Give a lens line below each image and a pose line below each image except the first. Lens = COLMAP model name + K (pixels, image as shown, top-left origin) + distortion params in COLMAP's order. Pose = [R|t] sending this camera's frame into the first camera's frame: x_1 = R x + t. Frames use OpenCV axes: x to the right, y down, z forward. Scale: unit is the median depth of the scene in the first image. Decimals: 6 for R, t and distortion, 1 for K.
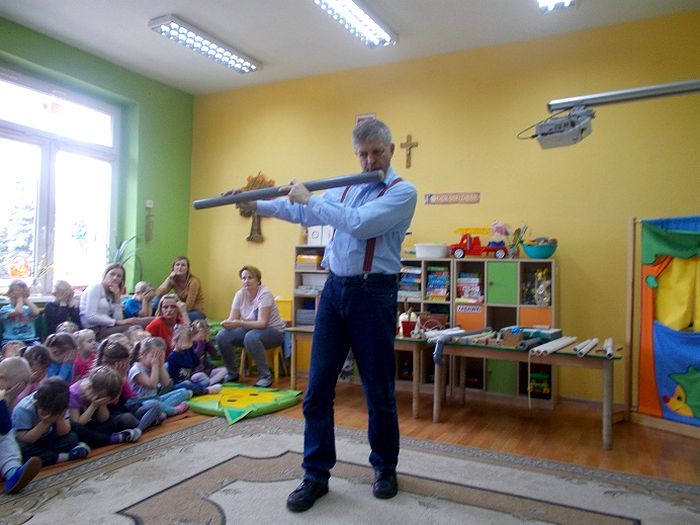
lens RADIAL K [[535.7, 0, 346.3], [0, 535.7, 262.2], [0, 0, 1]] dist [0.015078, -0.013013]
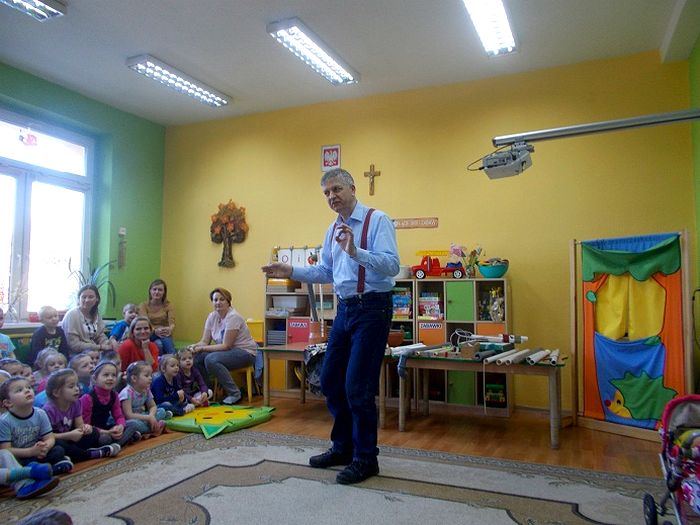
lens RADIAL K [[535.7, 0, 346.3], [0, 535.7, 262.2], [0, 0, 1]] dist [0.015078, -0.013013]
pose [[0.998003, -0.013776, 0.061650, -0.003618], [0.016584, 0.998837, -0.045271, 0.006127], [-0.060955, 0.046203, 0.997071, -0.069324]]
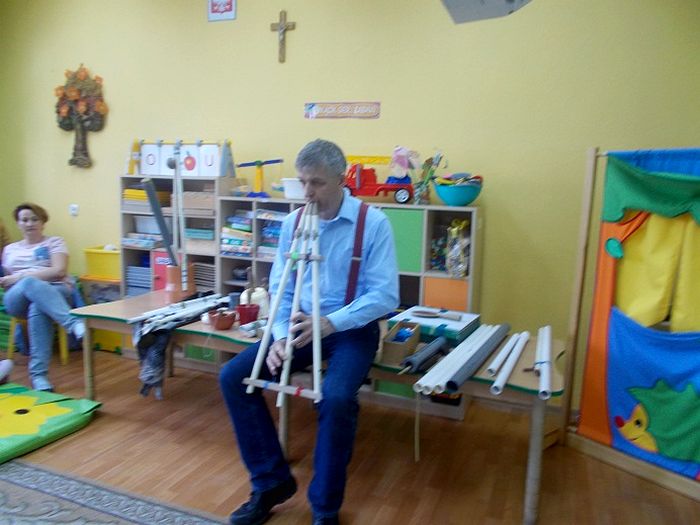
lens RADIAL K [[535.3, 0, 344.4], [0, 535.3, 263.2], [0, 0, 1]] dist [0.006093, -0.002579]
pose [[0.995760, -0.003542, 0.091920, 0.161620], [-0.011652, 0.986352, 0.164238, -0.045028], [-0.091247, -0.164613, 0.982129, 0.346002]]
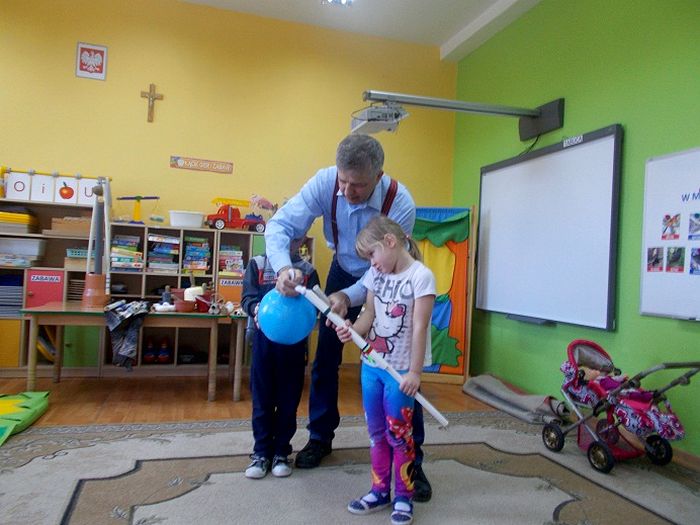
lens RADIAL K [[540.1, 0, 345.9], [0, 540.1, 262.0], [0, 0, 1]] dist [0.021628, -0.023065]
pose [[0.727942, 0.023381, 0.685239, -0.308017], [-0.046992, 0.998770, 0.015841, 0.026735], [-0.684026, -0.043732, 0.728146, 0.165440]]
